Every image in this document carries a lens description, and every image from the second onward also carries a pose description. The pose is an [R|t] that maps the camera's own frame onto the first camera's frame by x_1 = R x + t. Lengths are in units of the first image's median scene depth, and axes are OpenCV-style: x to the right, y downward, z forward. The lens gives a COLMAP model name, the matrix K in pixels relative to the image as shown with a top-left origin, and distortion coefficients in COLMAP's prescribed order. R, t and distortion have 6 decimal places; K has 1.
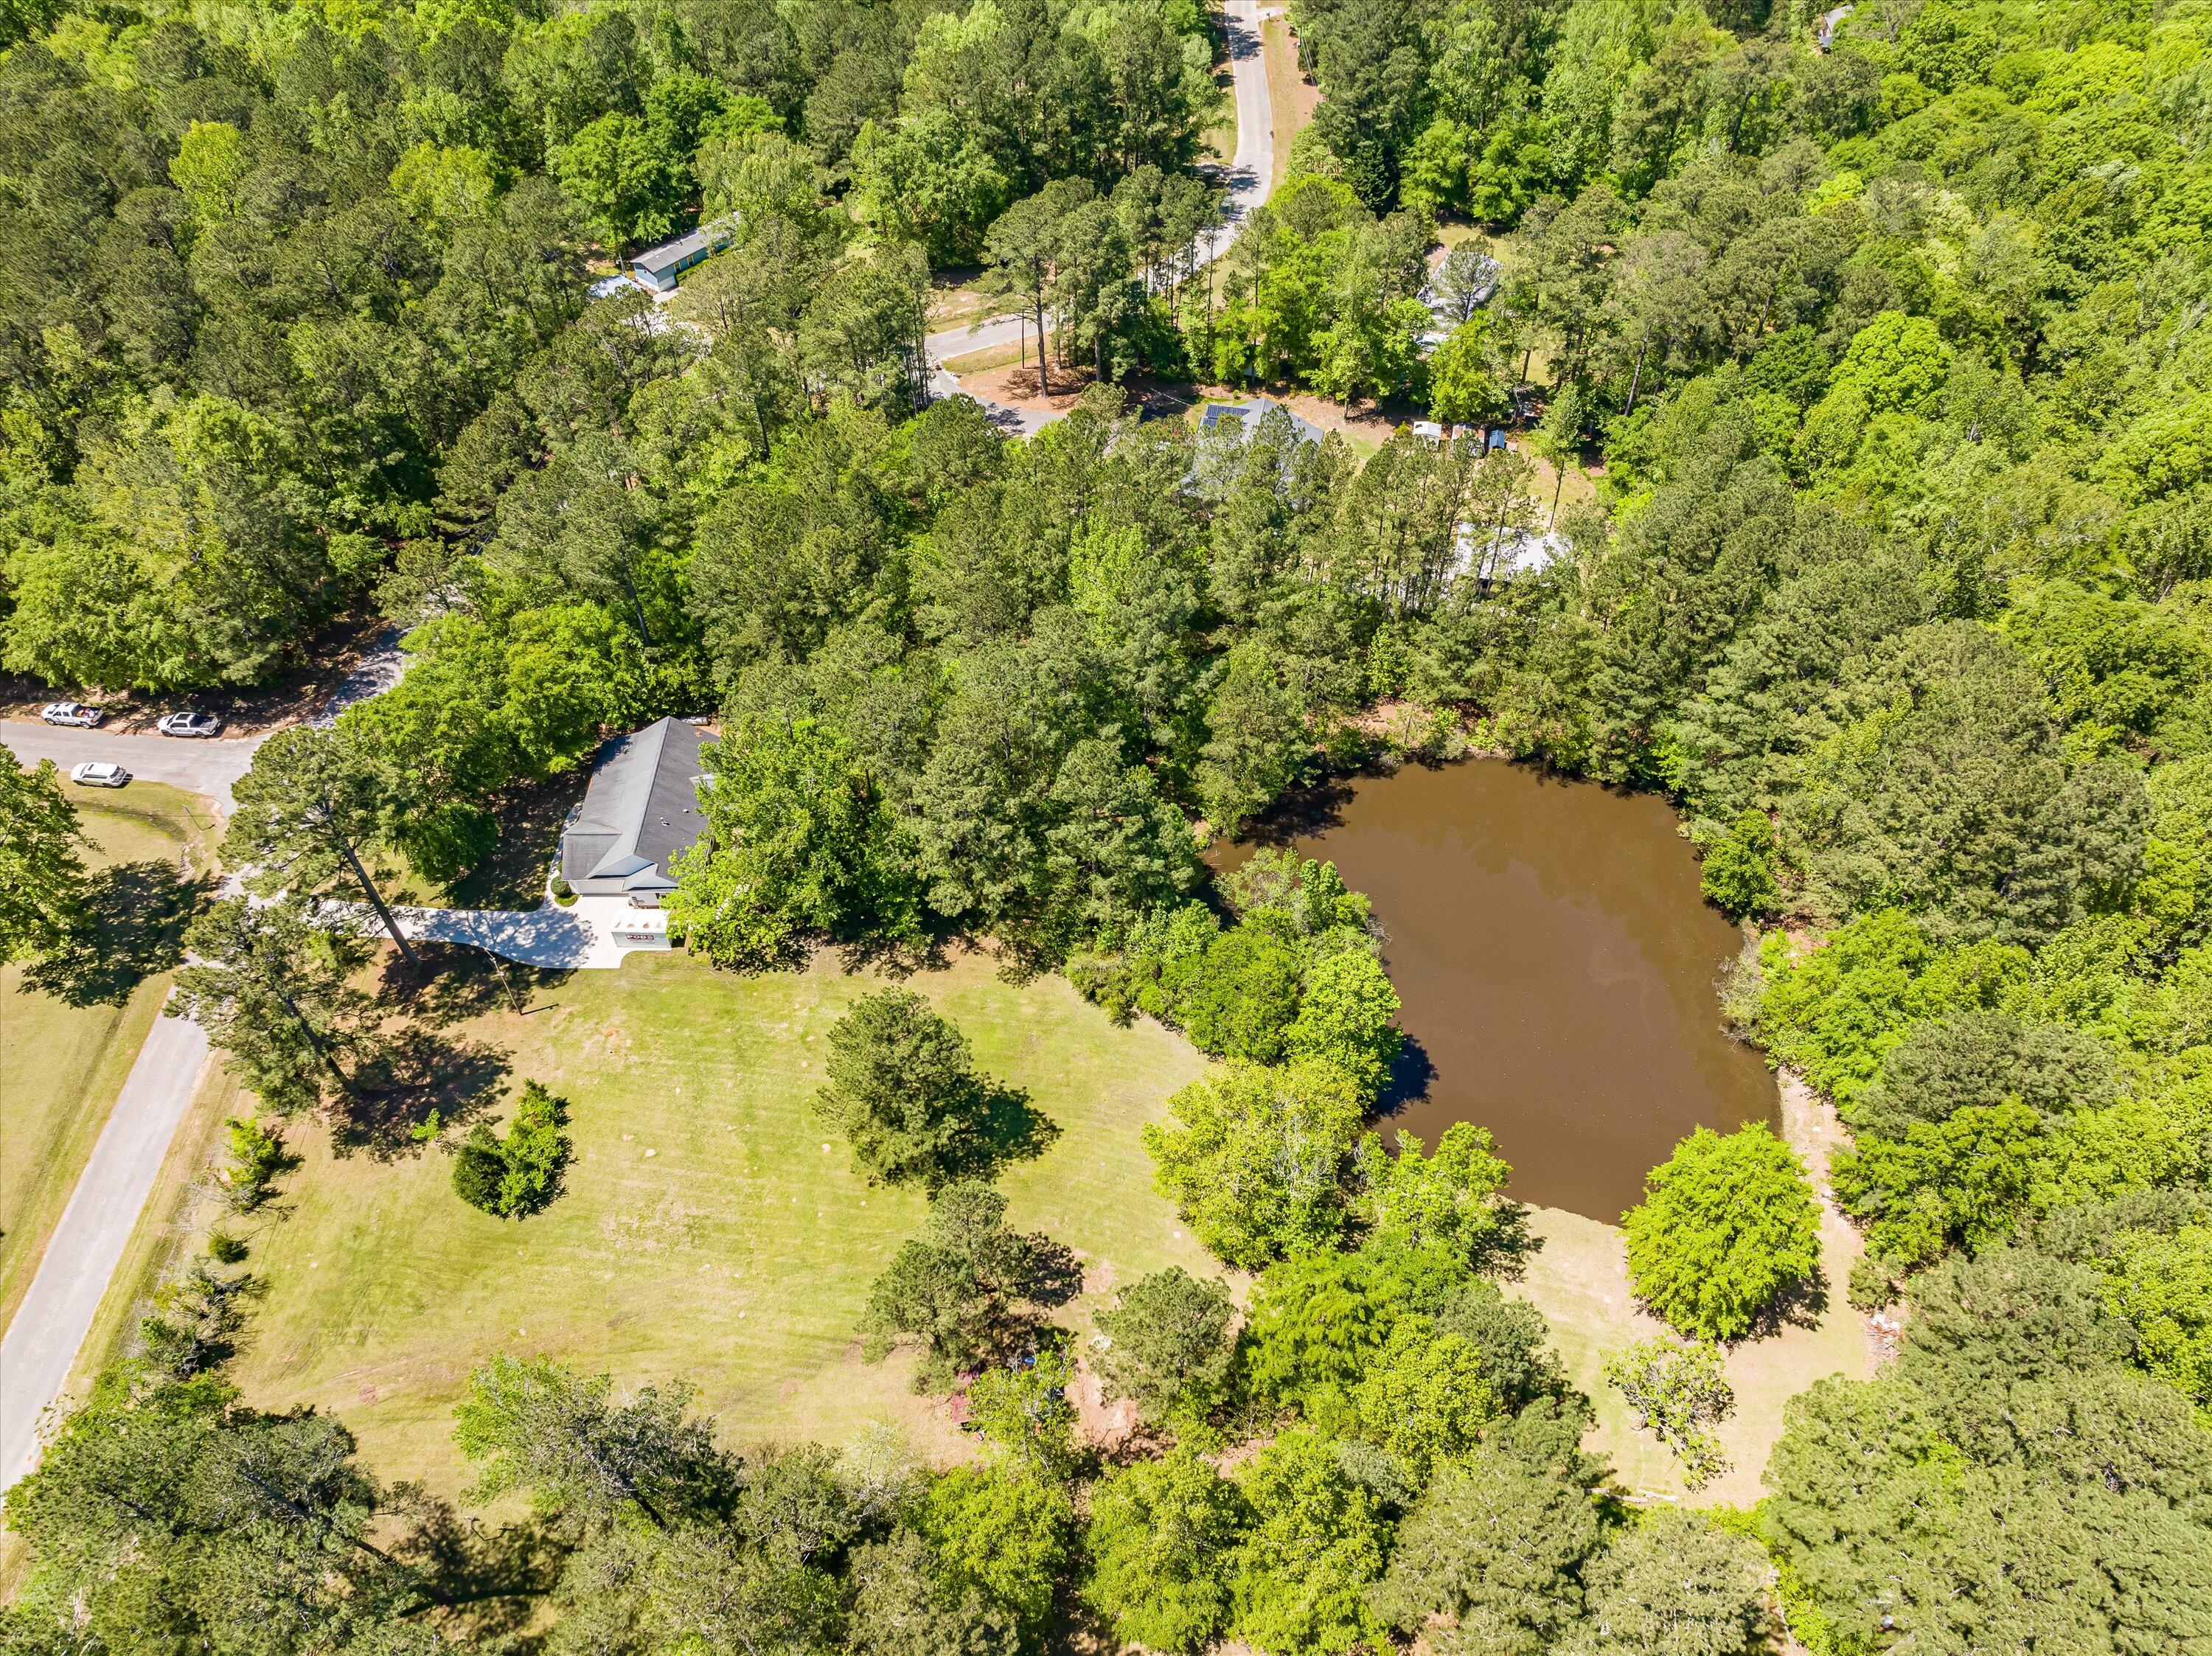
lens RADIAL K [[1548.0, 0, 1098.0], [0, 1548.0, 828.1], [0, 0, 1]] dist [-0.046702, 0.018467]
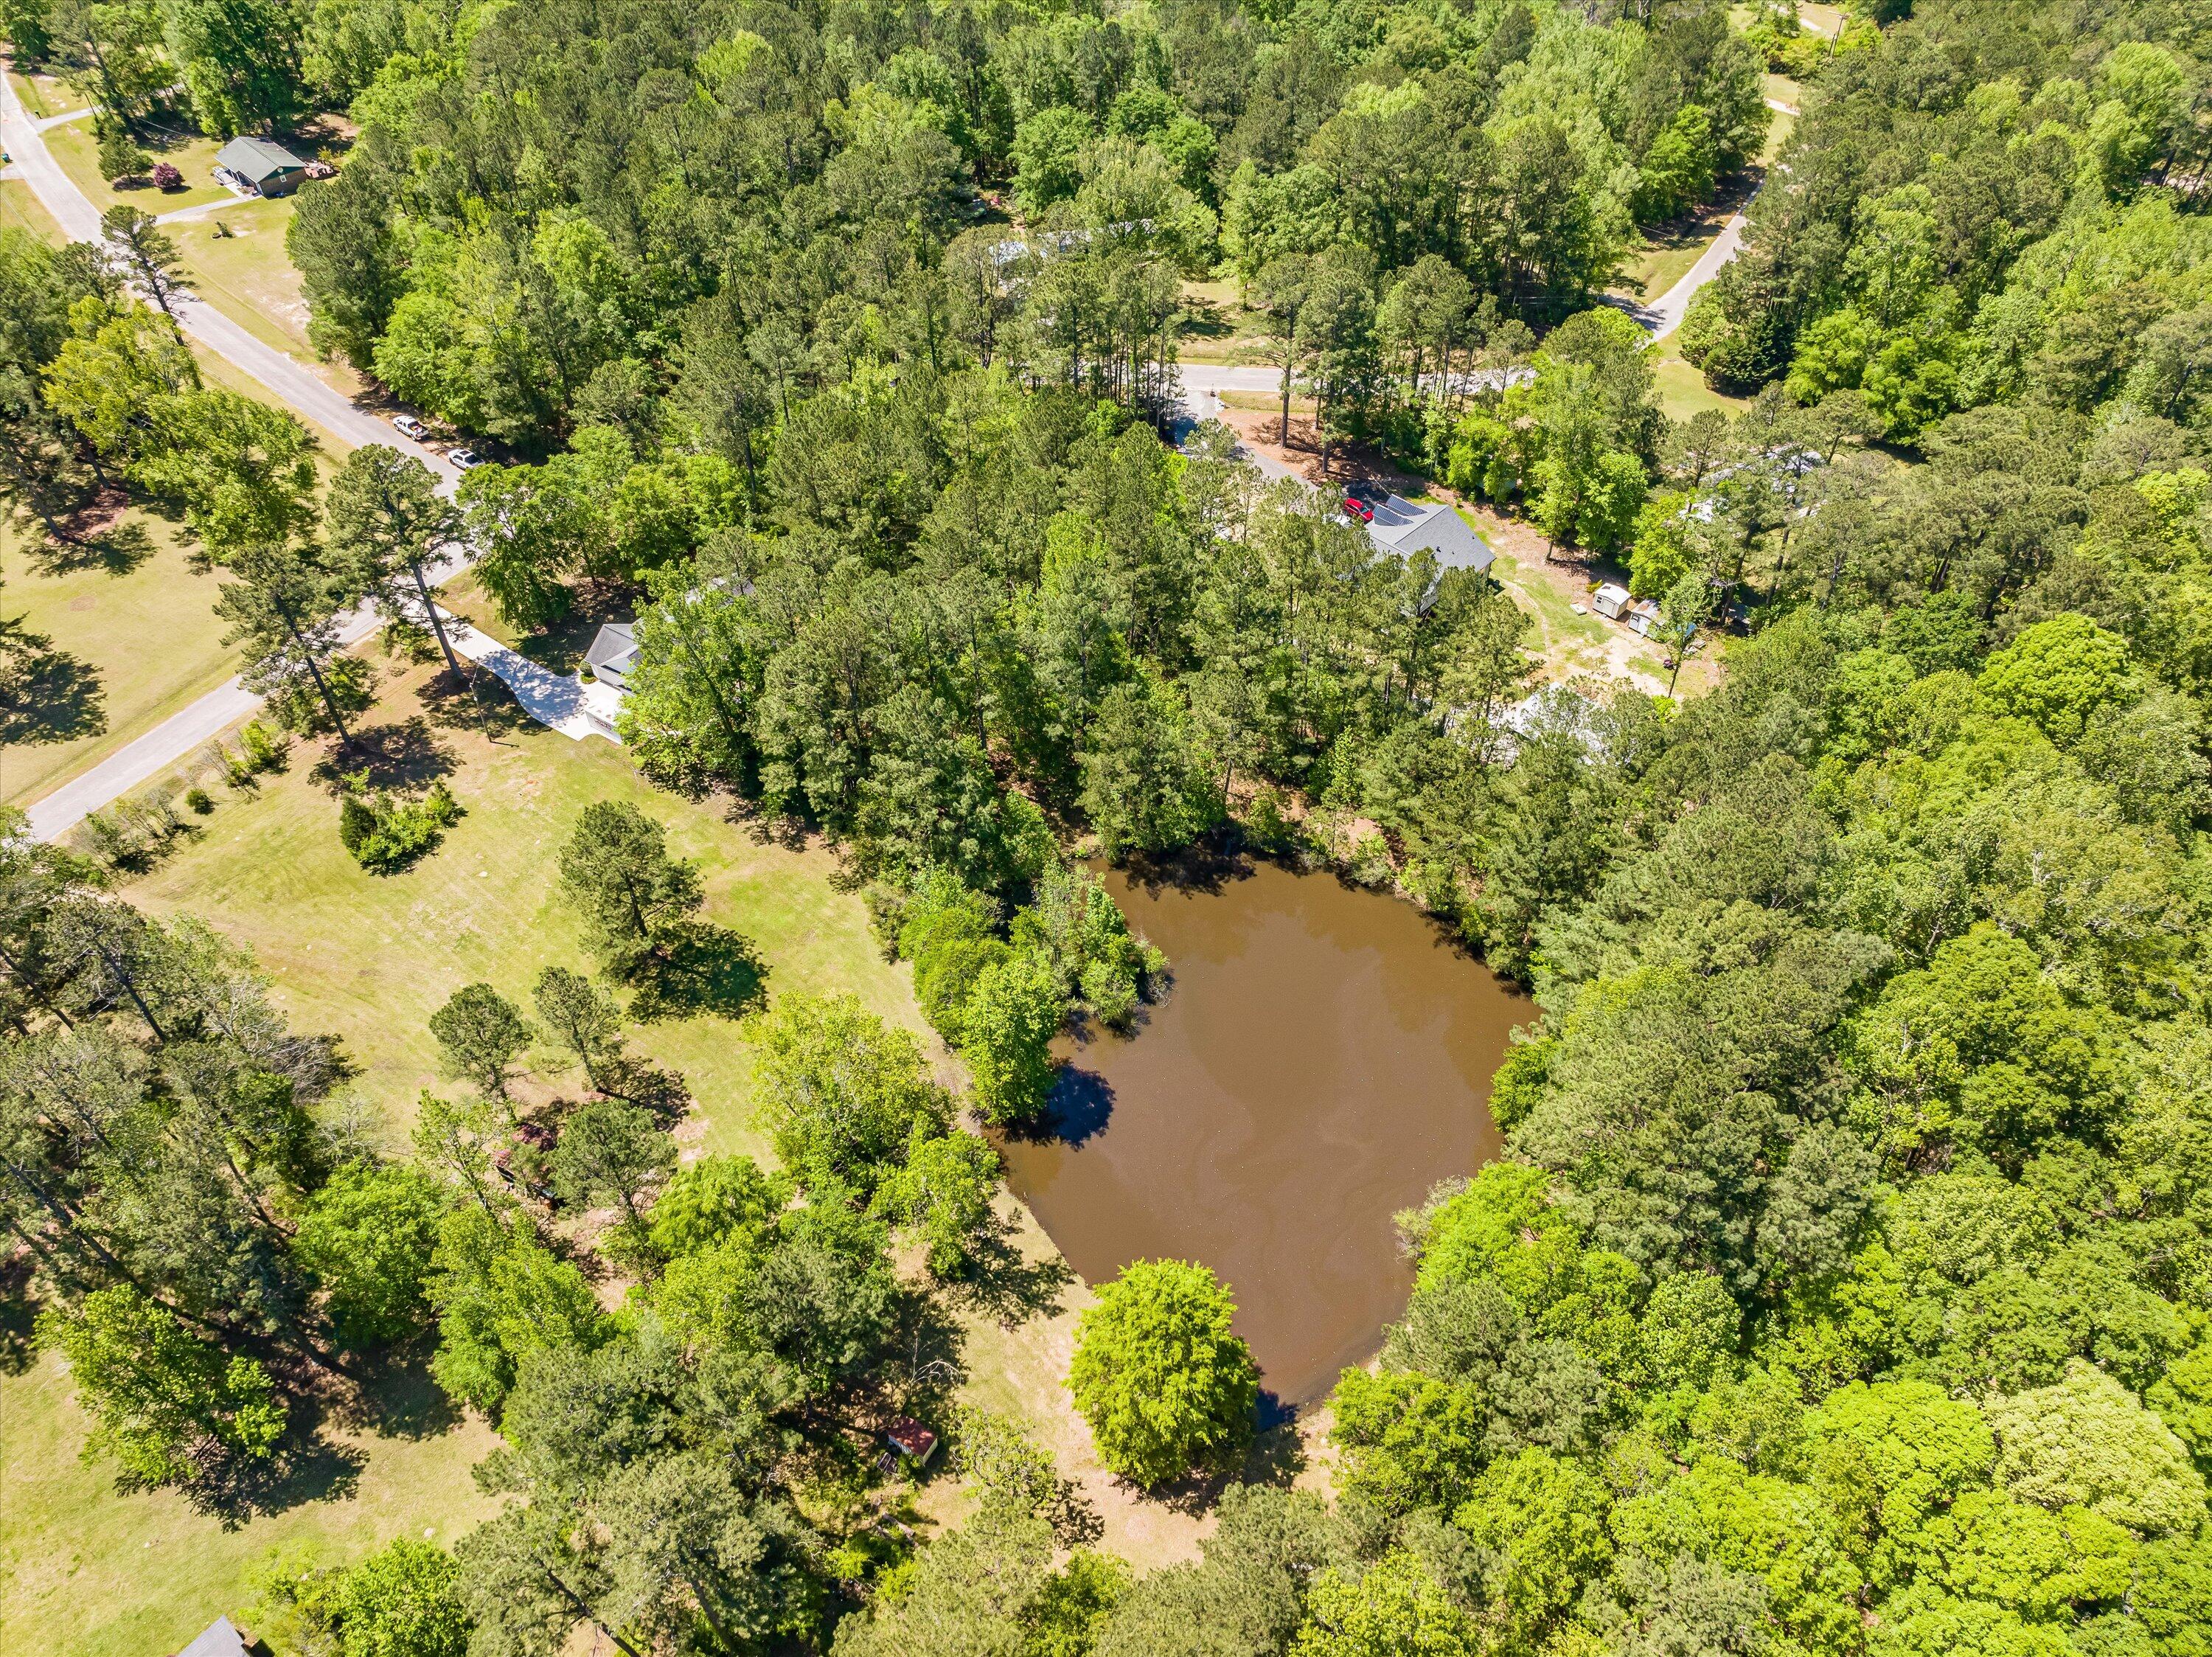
lens RADIAL K [[1548.1, 0, 1101.3], [0, 1548.1, 832.1], [0, 0, 1]] dist [-0.046702, 0.018467]
pose [[0.843351, 0.384824, -0.375059, 0.489511], [-0.403073, 0.914606, 0.032075, -0.043858], [0.355375, 0.124125, 0.926446, 0.060691]]
